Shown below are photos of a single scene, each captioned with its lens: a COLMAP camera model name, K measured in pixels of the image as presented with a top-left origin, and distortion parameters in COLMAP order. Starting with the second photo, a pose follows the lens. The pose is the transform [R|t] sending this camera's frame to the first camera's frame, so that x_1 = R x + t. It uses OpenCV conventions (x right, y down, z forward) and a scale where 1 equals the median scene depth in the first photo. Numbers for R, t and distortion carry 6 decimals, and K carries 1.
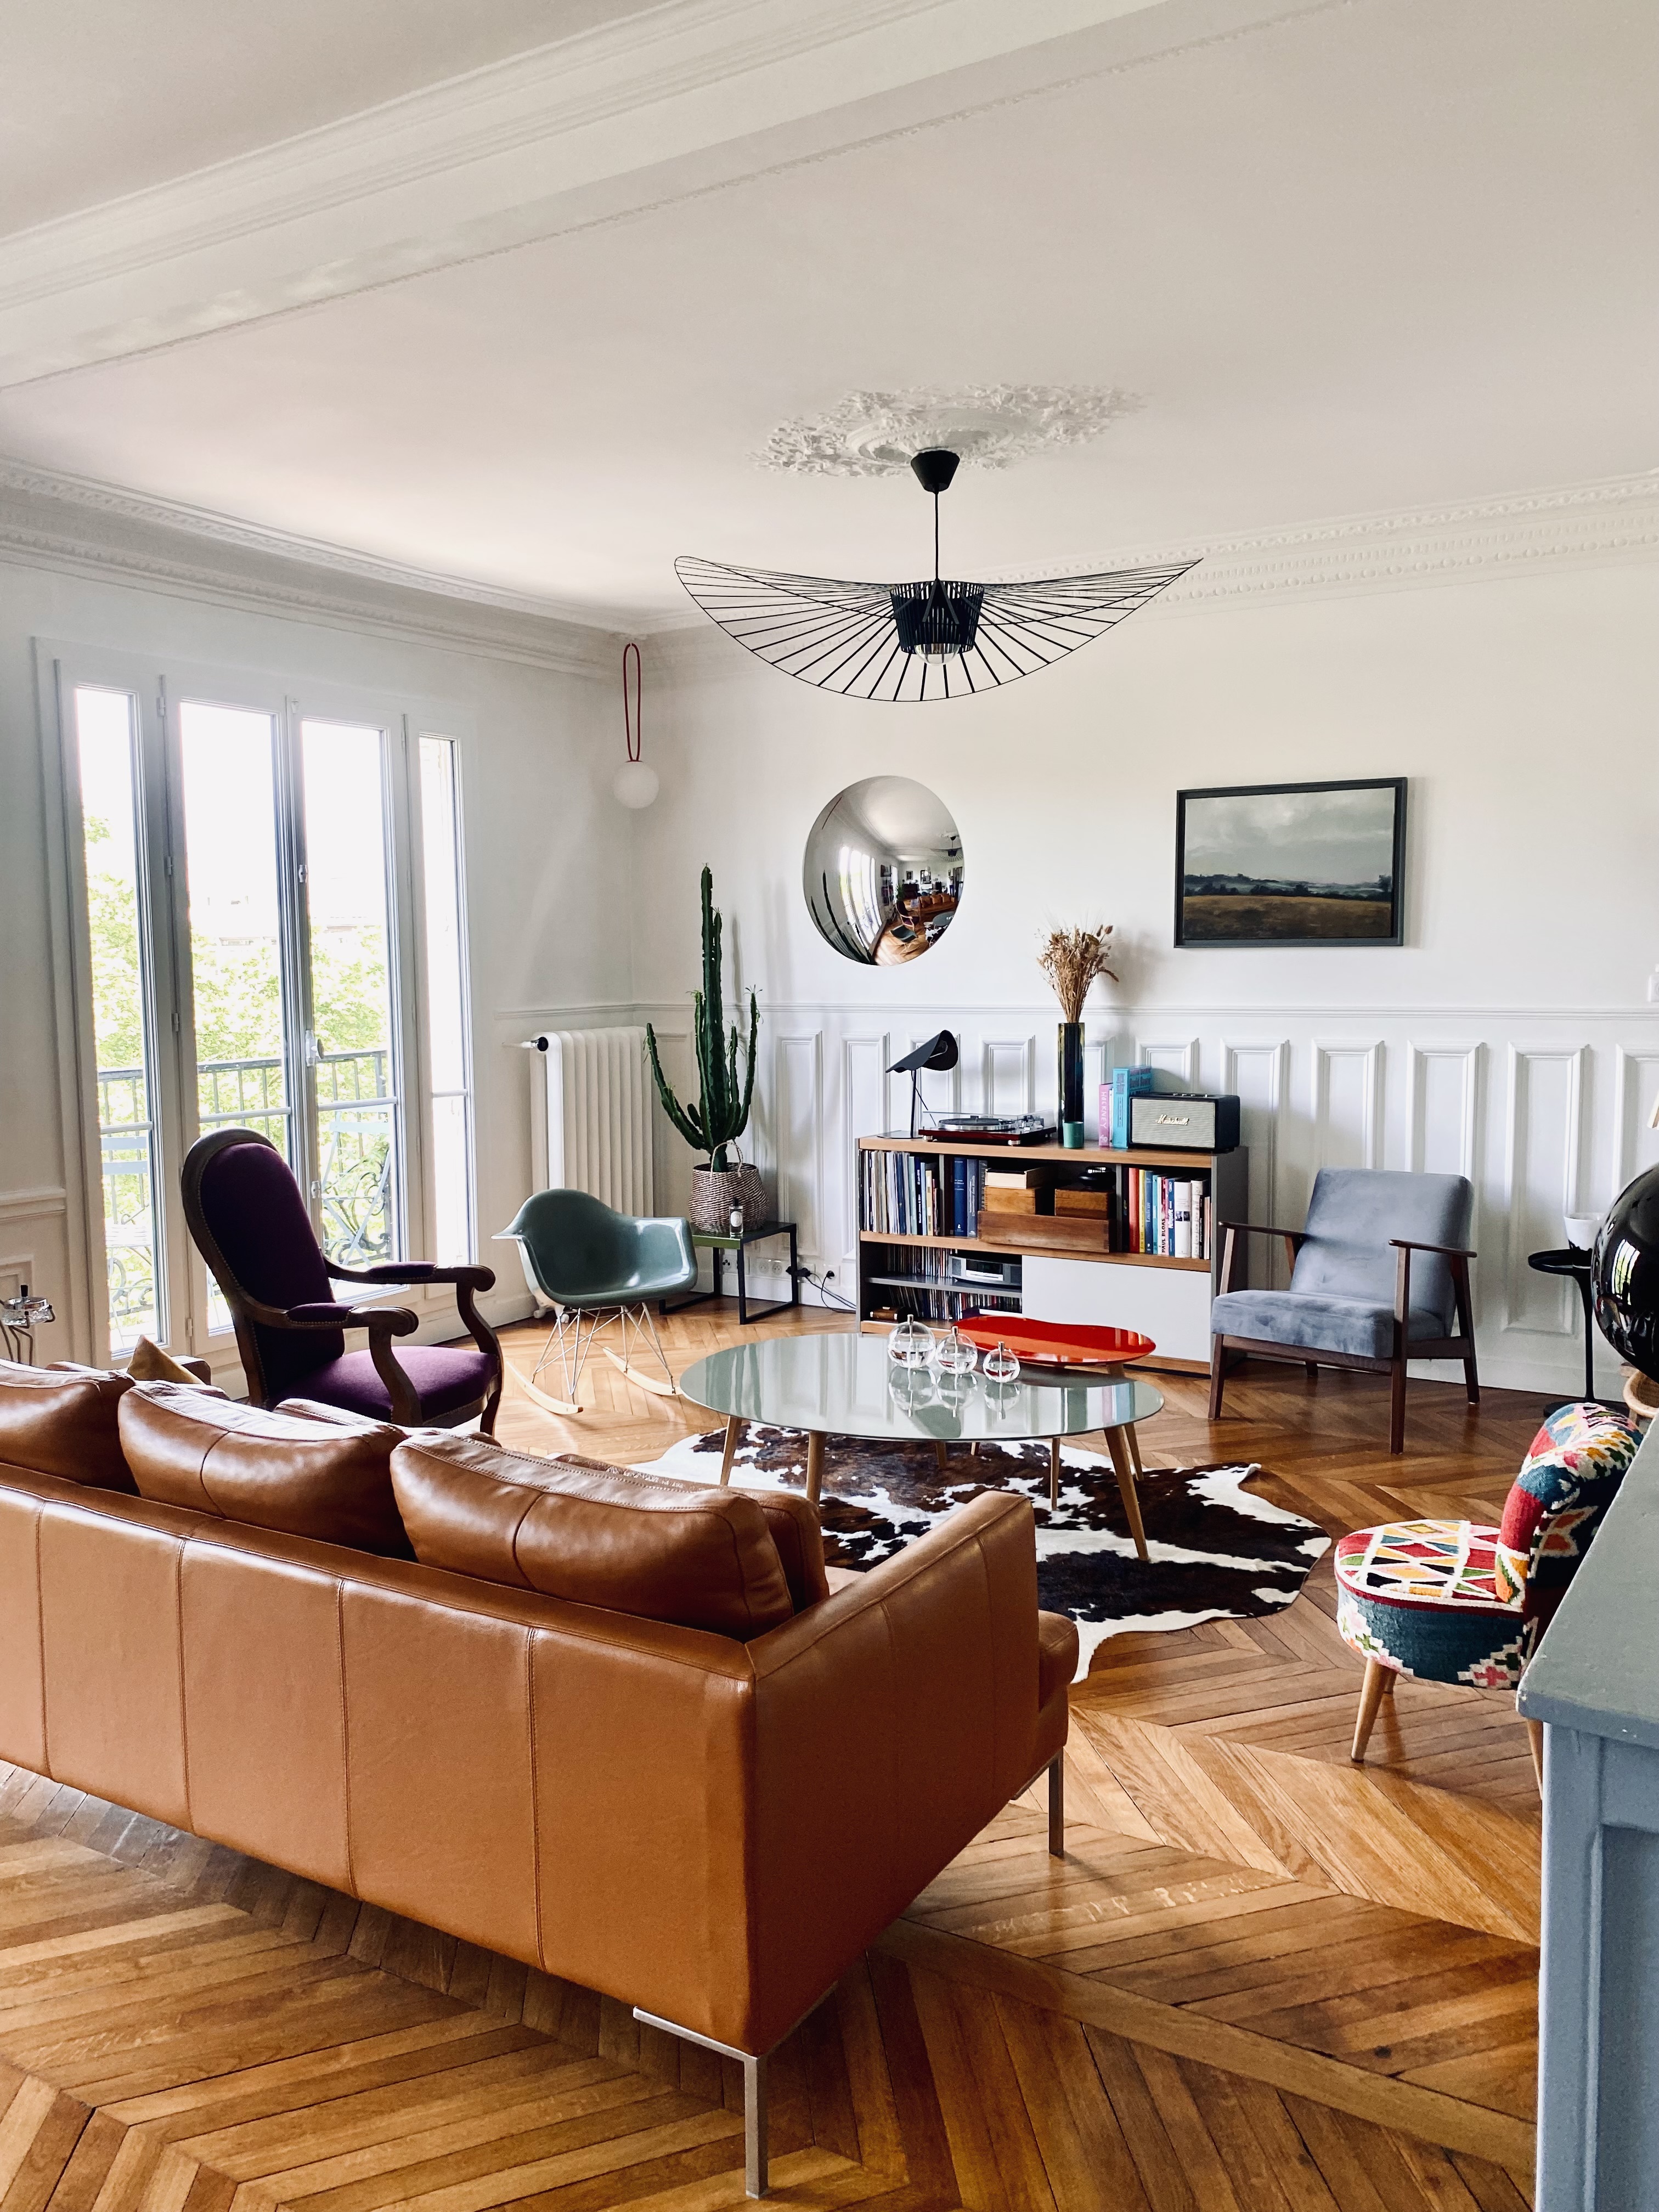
lens RADIAL K [[1698.8, 0, 828.6], [0, 1698.8, 1121.3], [0, 0, 1]] dist [0.059235, -0.036787]
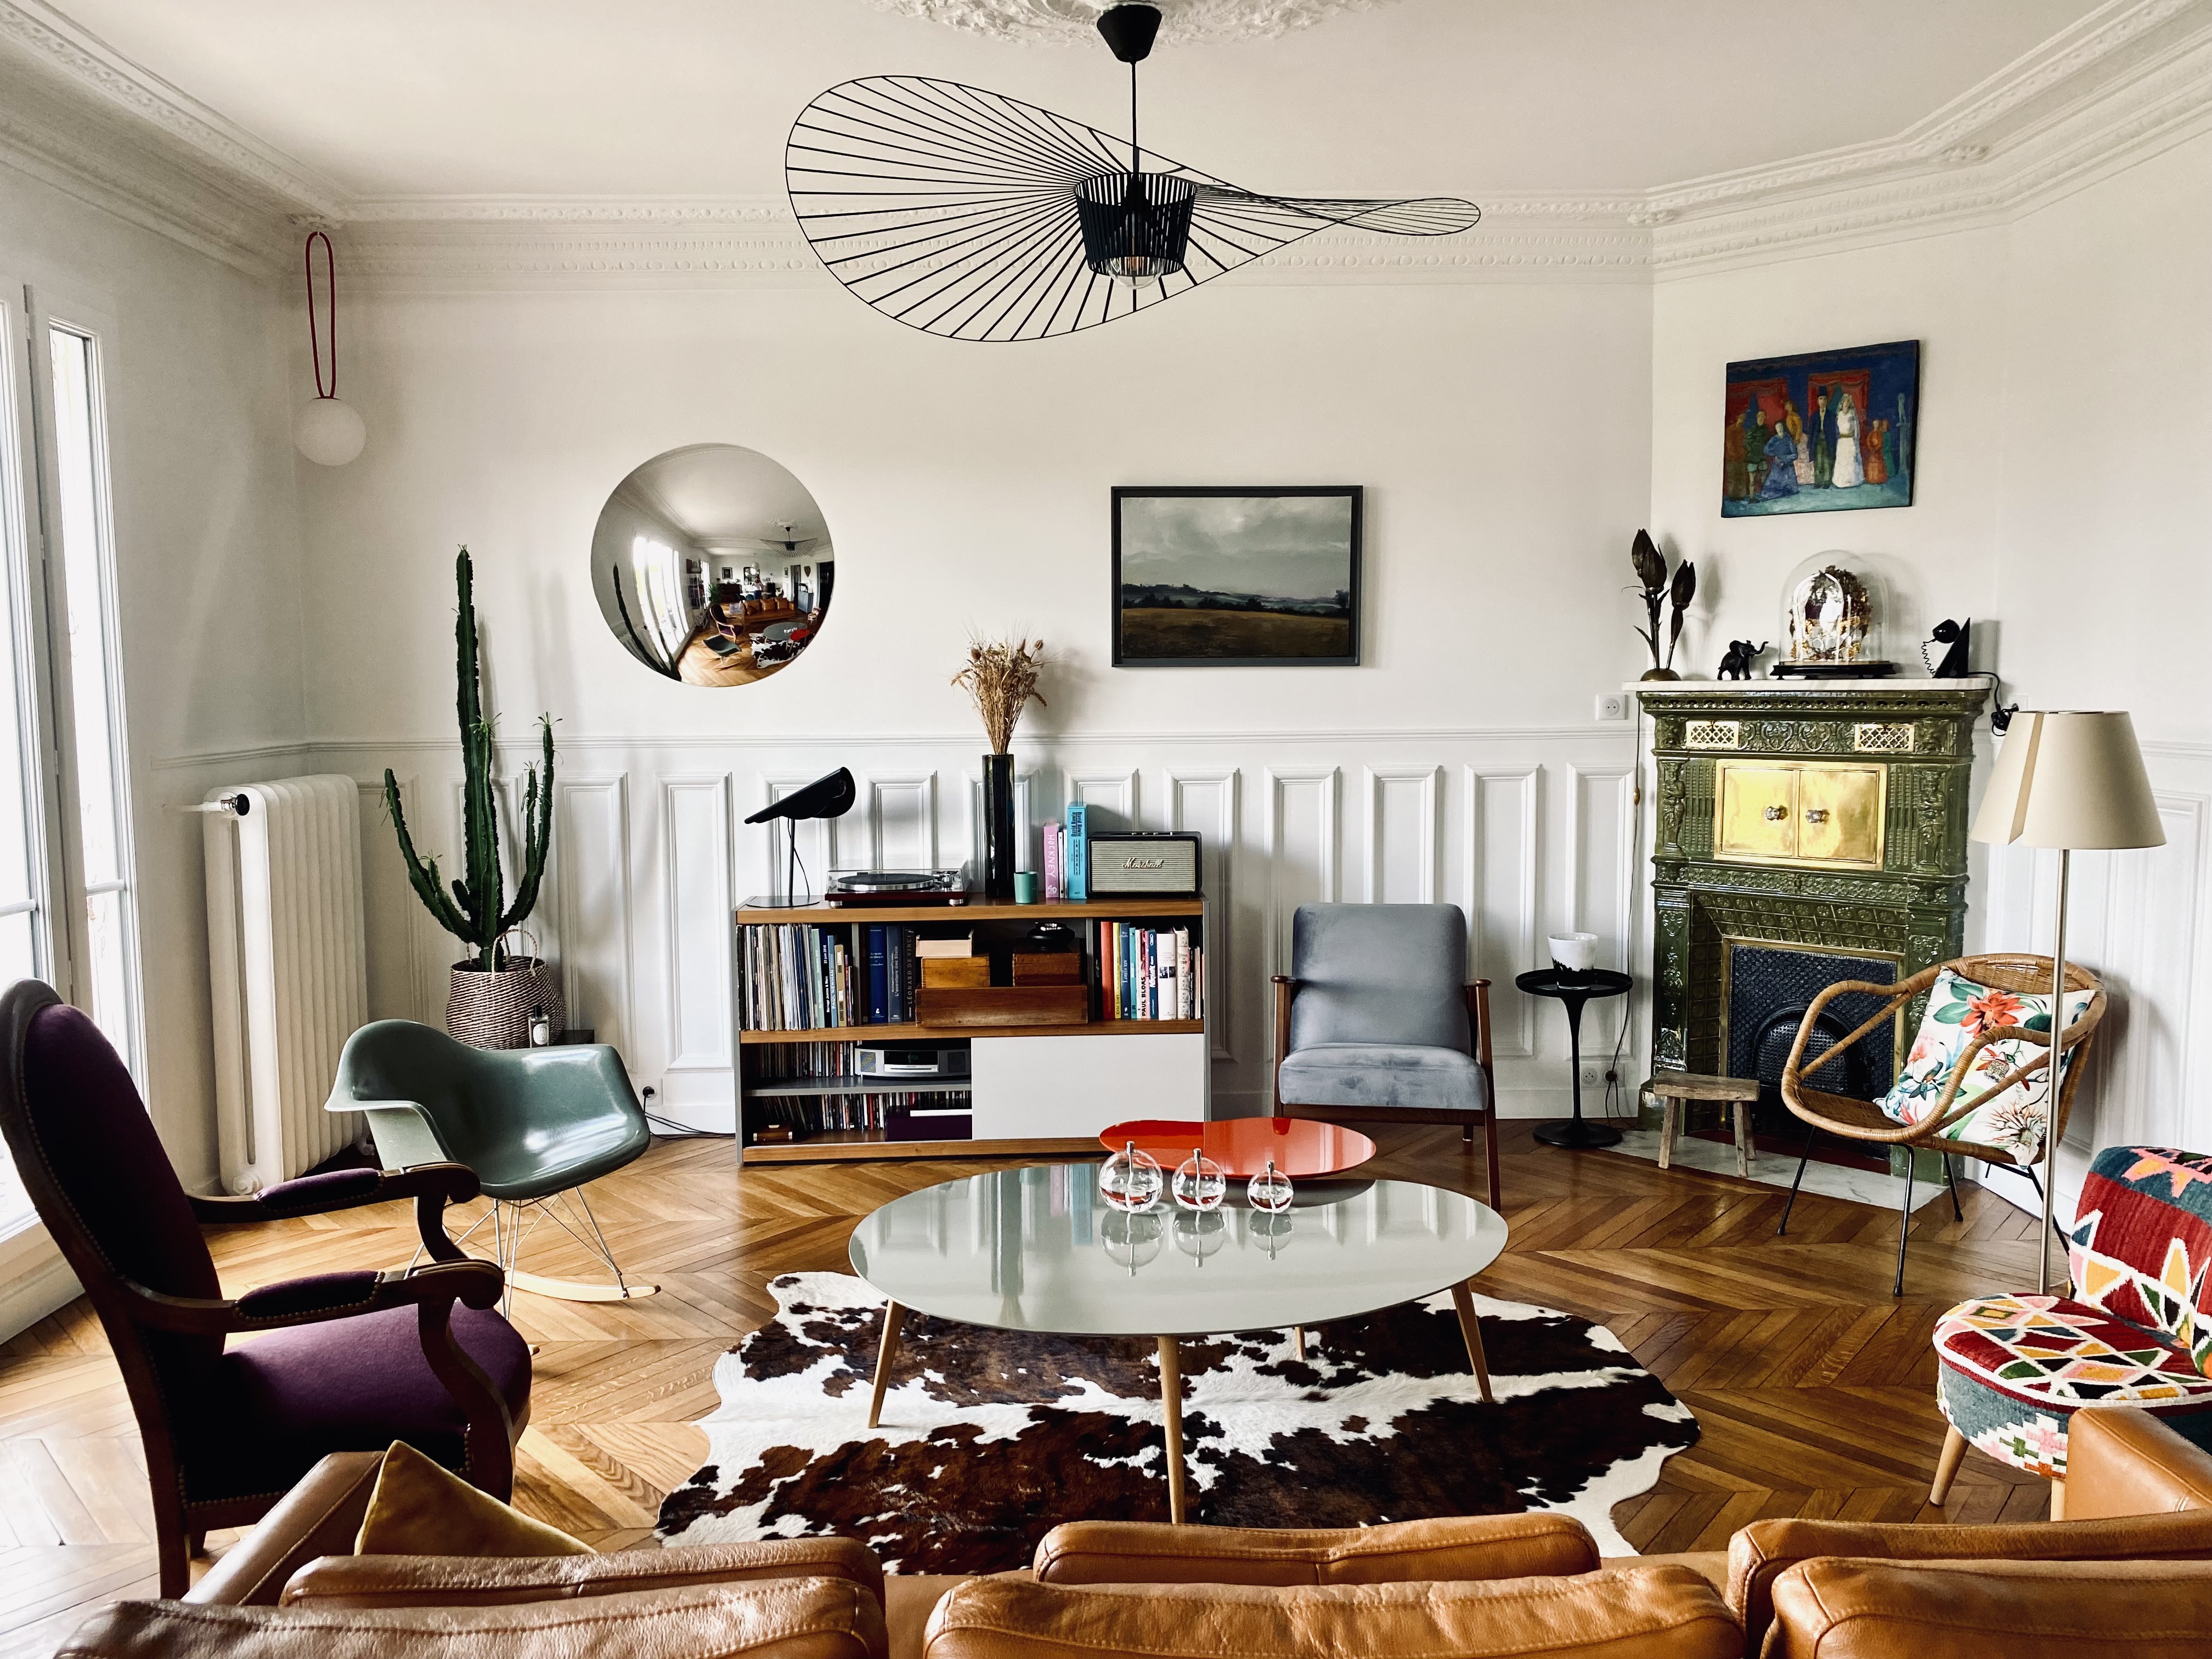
lens RADIAL K [[1698.8, 0, 1120.6], [0, 1698.8, 810.8], [0, 0, 1]] dist [0.059235, -0.036787]
pose [[0.828870, -0.040764, 0.557955, -0.289397], [0.053844, 0.998525, -0.007036, -0.021895], [-0.556845, 0.035874, 0.829842, 0.283651]]
